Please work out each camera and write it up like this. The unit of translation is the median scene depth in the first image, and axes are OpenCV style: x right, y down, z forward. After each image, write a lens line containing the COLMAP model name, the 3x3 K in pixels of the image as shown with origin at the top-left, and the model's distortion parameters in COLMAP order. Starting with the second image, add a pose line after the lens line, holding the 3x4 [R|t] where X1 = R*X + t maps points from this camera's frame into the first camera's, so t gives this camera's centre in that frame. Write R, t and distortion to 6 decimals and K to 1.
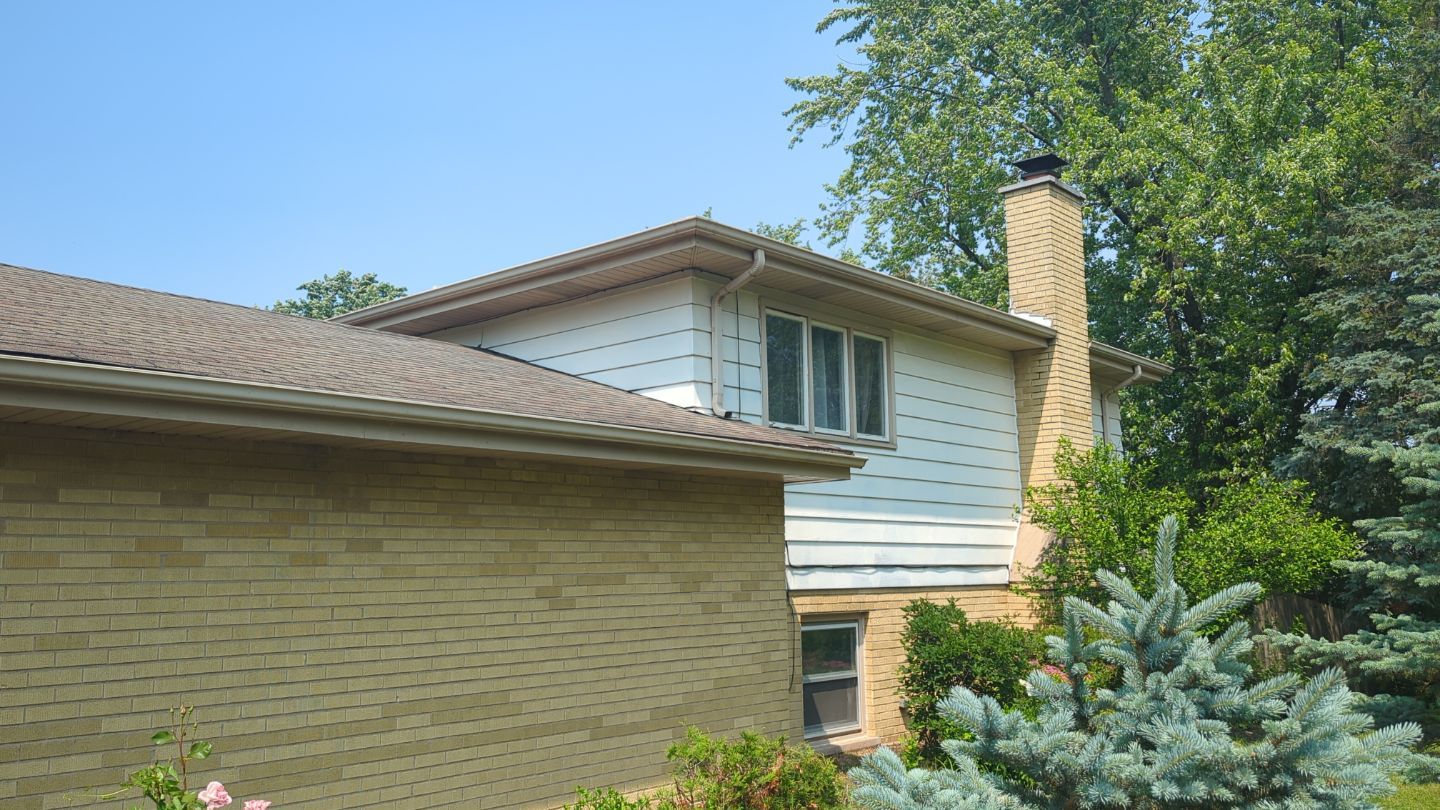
lens RADIAL K [[1184.4, 0, 719.2], [0, 1184.4, 402.6], [0, 0, 1]] dist [0.052800, -0.050203]
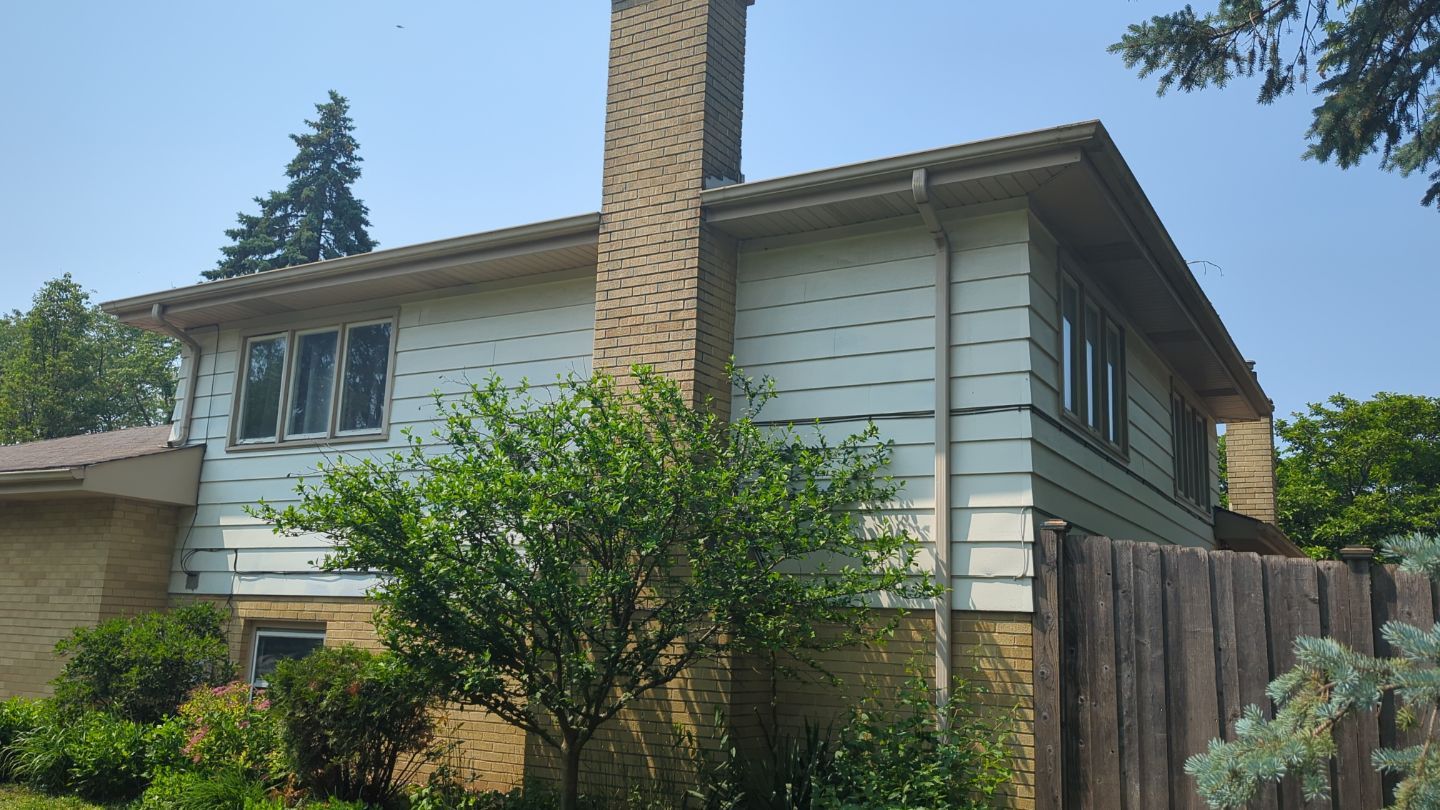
lens RADIAL K [[1184.4, 0, 718.4], [0, 1184.4, 406.5], [0, 0, 1]] dist [0.052800, -0.050203]
pose [[0.175829, -0.170523, -0.969539, 1.406702], [0.100137, 0.982872, -0.154708, 0.235645], [0.979315, -0.069884, 0.189893, 1.443463]]
